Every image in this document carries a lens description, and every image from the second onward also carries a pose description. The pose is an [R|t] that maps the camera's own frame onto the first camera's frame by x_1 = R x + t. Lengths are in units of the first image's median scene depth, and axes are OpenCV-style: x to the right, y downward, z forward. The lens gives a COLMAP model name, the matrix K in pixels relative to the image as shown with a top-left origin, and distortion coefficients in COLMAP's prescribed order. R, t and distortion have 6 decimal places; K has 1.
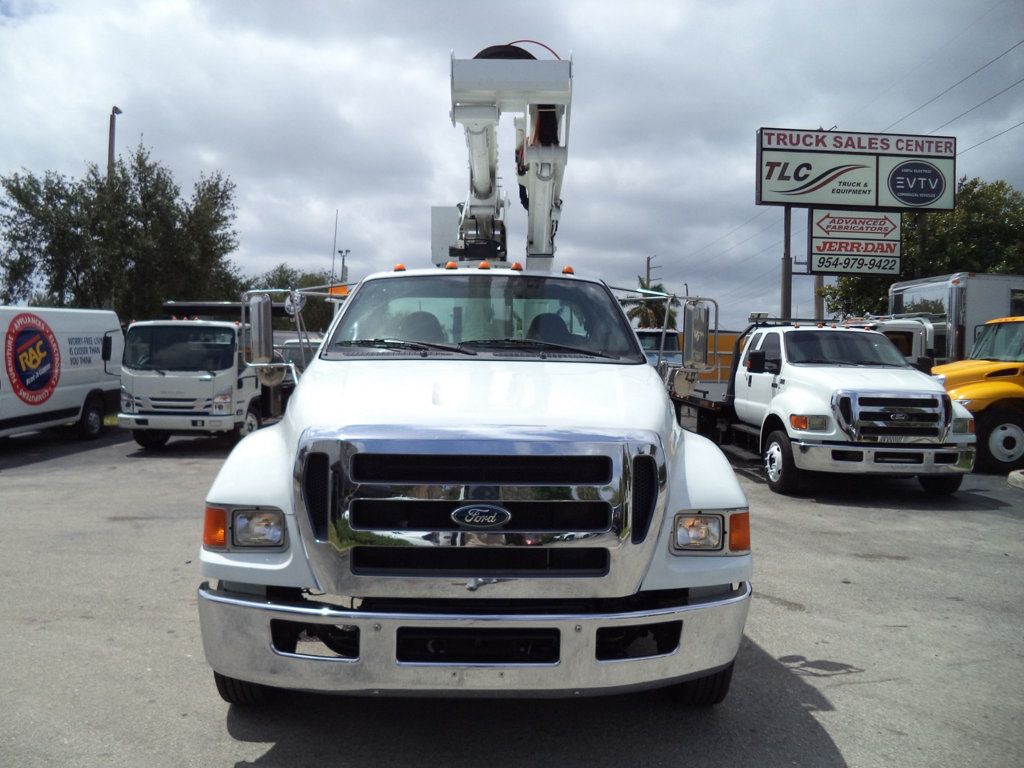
lens RADIAL K [[838.9, 0, 502.4], [0, 838.9, 364.6], [0, 0, 1]] dist [-0.023519, -0.004901]
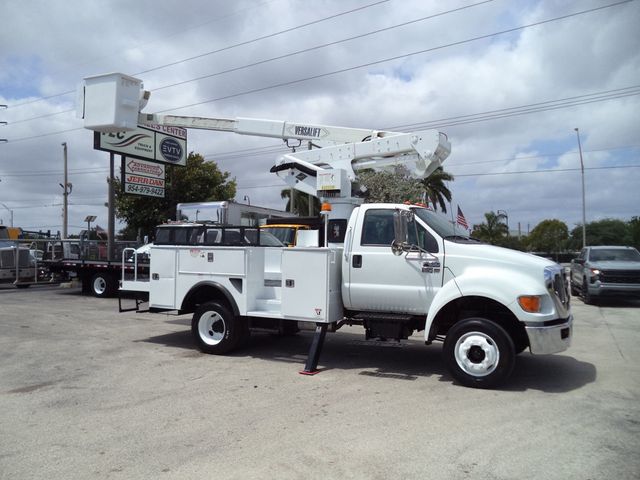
lens RADIAL K [[524.3, 0, 326.6], [0, 524.3, 231.1], [0, 0, 1]] dist [-0.023519, -0.004901]
pose [[0.479345, 0.011544, 0.877550, -0.369841], [0.015108, 0.999657, -0.021403, -0.004068], [-0.877496, 0.023518, 0.479007, 0.129185]]
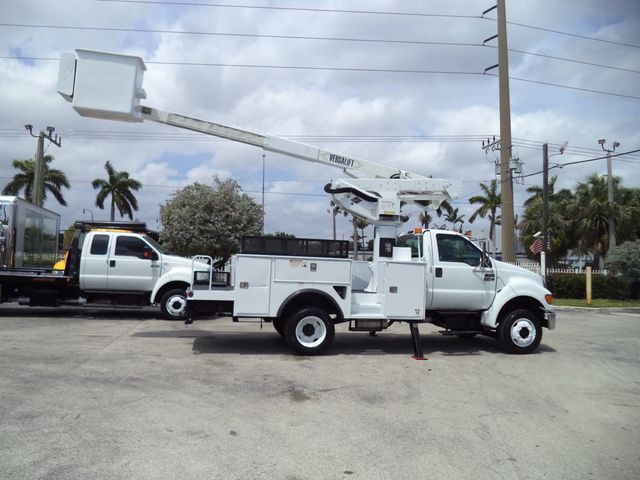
lens RADIAL K [[524.3, 0, 323.2], [0, 524.3, 232.9], [0, 0, 1]] dist [-0.023519, -0.004901]
pose [[-0.191512, 0.031993, 0.980969, -0.492794], [-0.023475, 0.999033, -0.037165, -0.006600], [-0.981210, -0.030146, -0.190576, 0.466715]]
